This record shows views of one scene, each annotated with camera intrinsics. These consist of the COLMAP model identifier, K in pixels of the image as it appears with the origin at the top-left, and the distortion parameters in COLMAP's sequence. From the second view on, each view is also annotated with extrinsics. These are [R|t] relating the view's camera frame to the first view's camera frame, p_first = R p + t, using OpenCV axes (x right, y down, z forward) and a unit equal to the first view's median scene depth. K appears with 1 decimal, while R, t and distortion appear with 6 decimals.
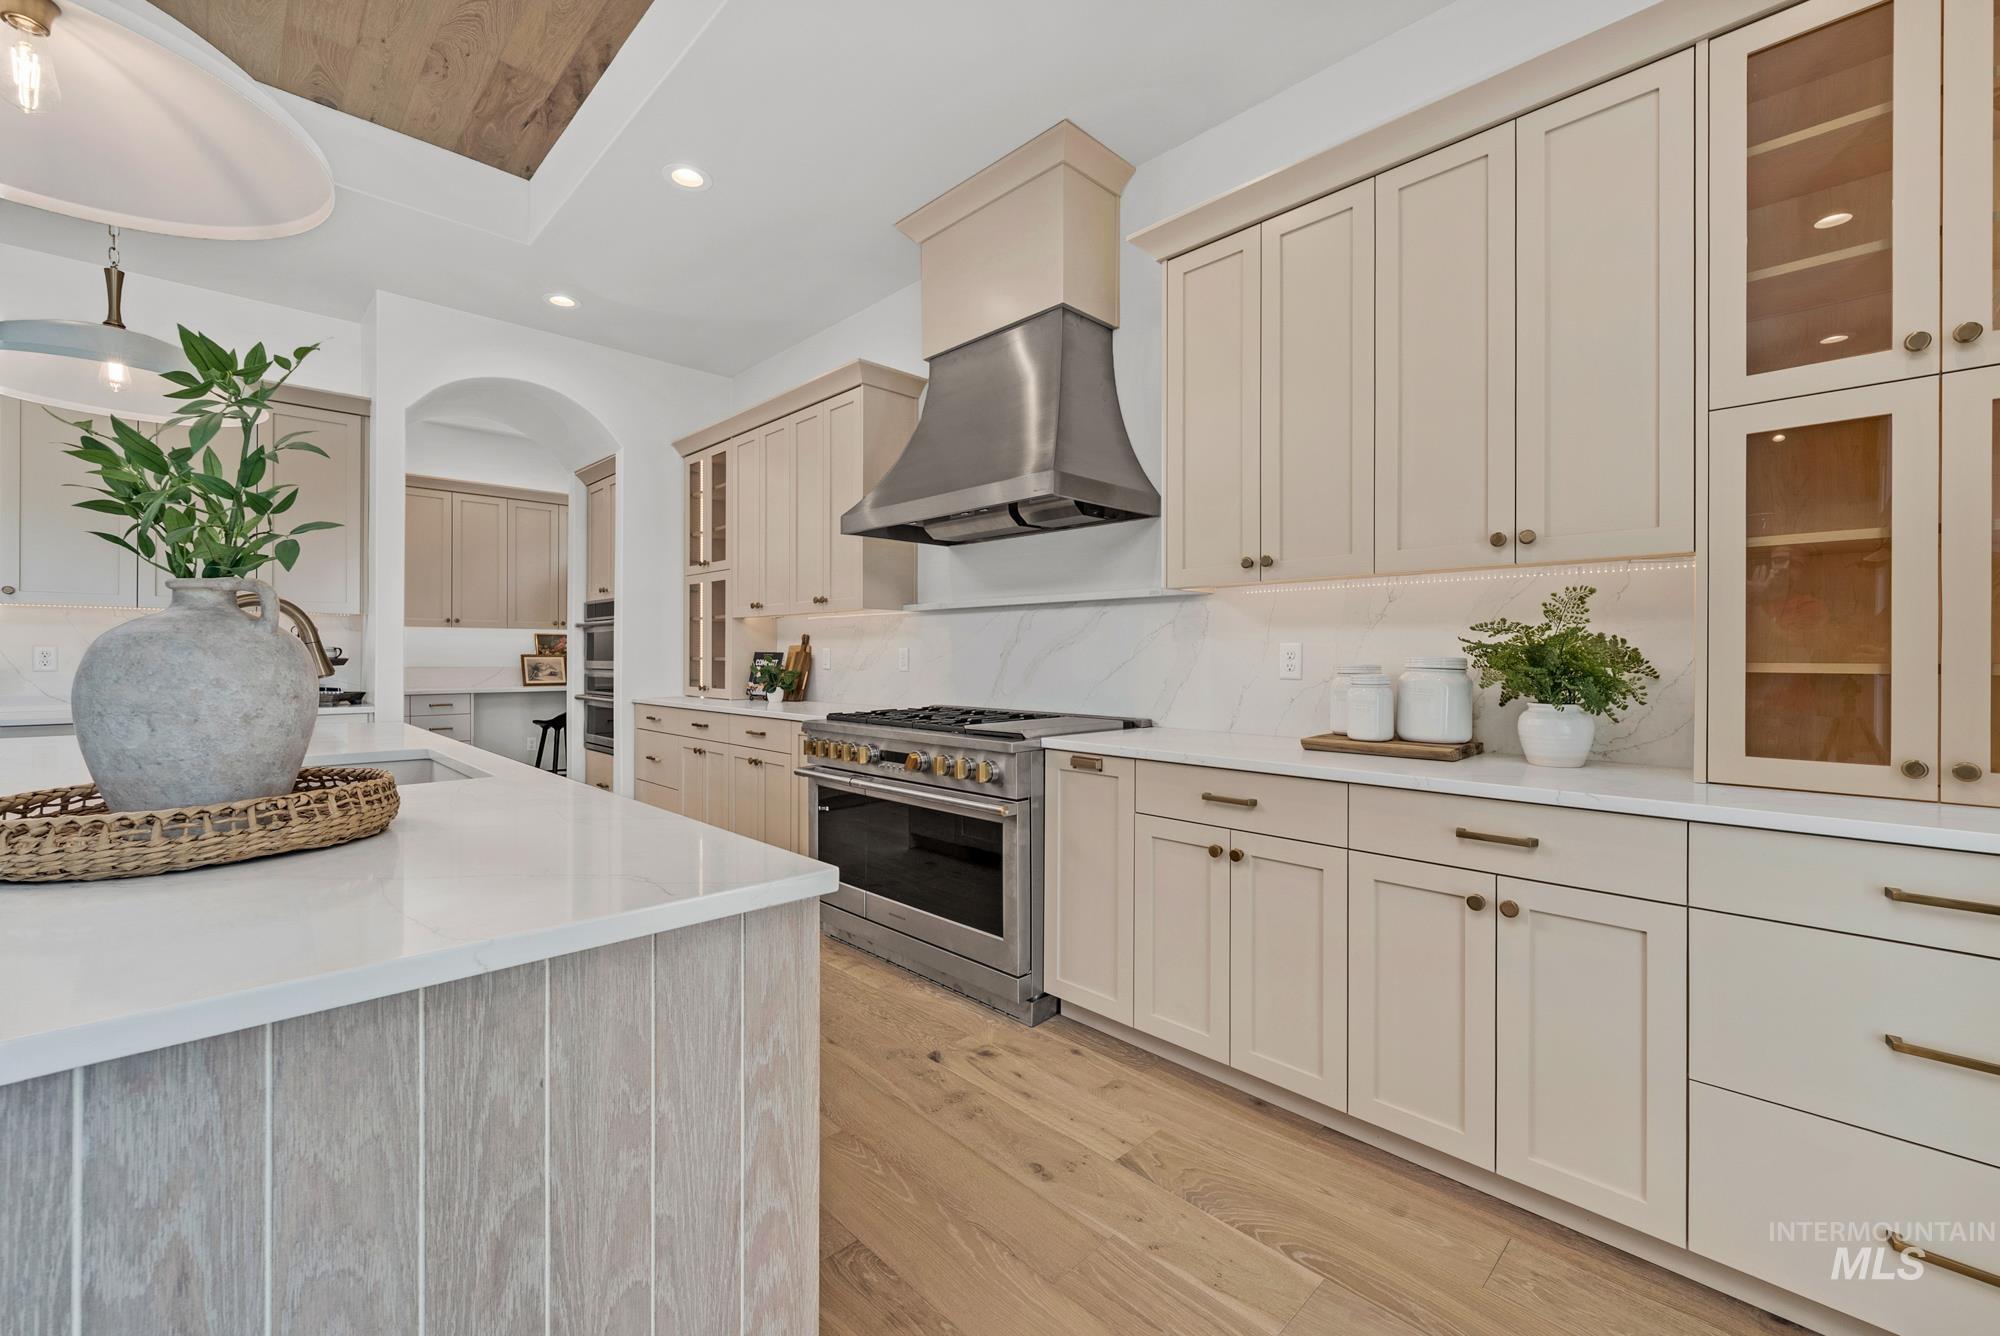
lens RADIAL K [[803.9, 0, 992.3], [0, 803.9, 663.0], [0, 0, 1]] dist [0.000617, -0.000373]
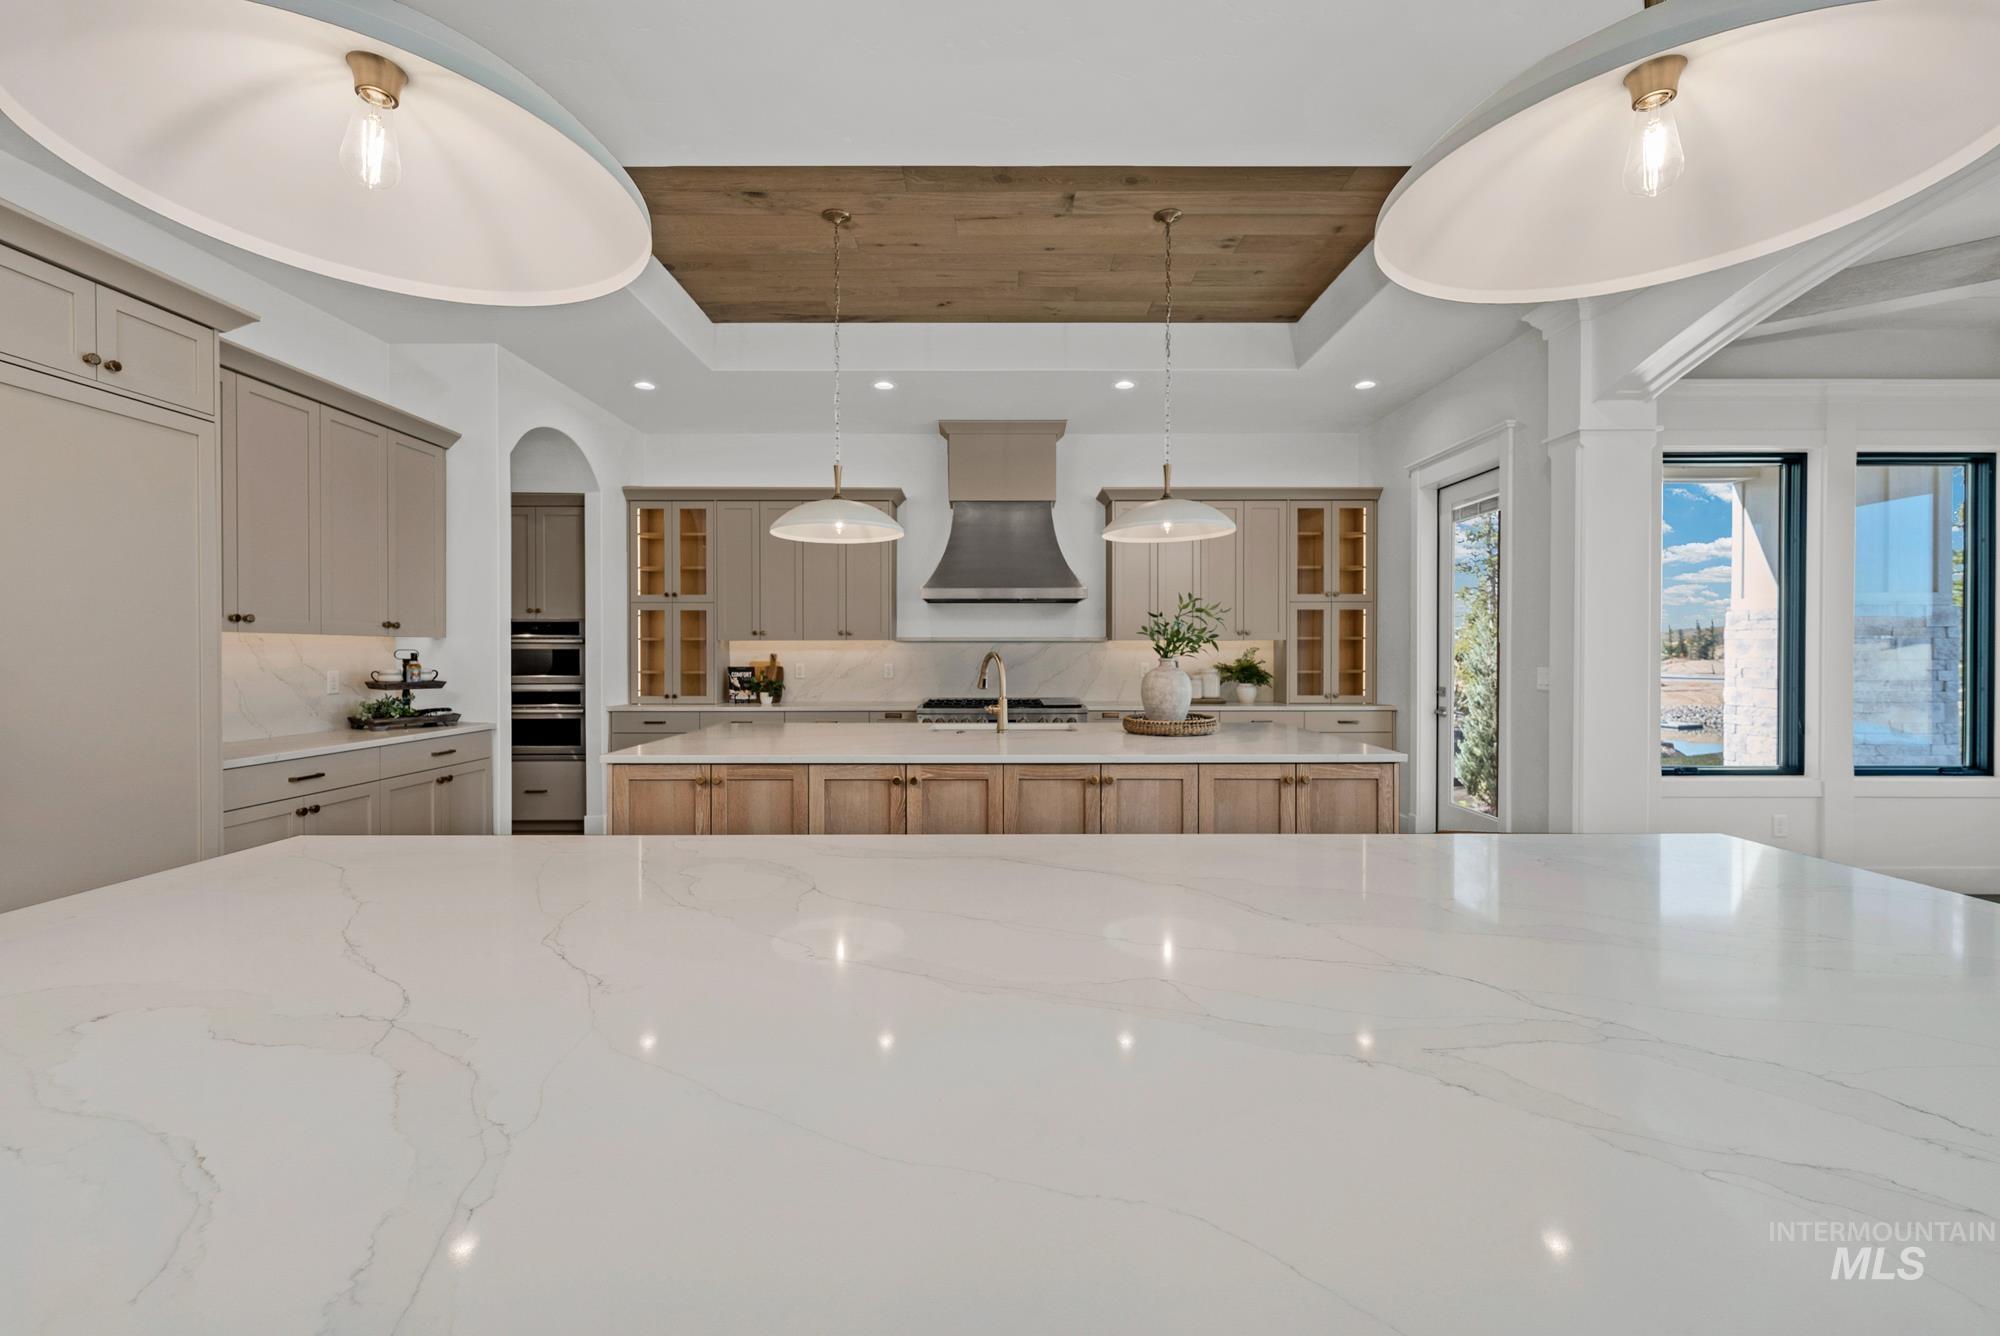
lens RADIAL K [[818.5, 0, 996.8], [0, 818.5, 671.0], [0, 0, 1]] dist [0.000962, -0.000433]
pose [[0.721295, -0.005170, 0.692609, -1.406671], [0.007309, 0.999973, -0.000147, -0.004152], [-0.692590, 0.005169, 0.721313, -0.405550]]
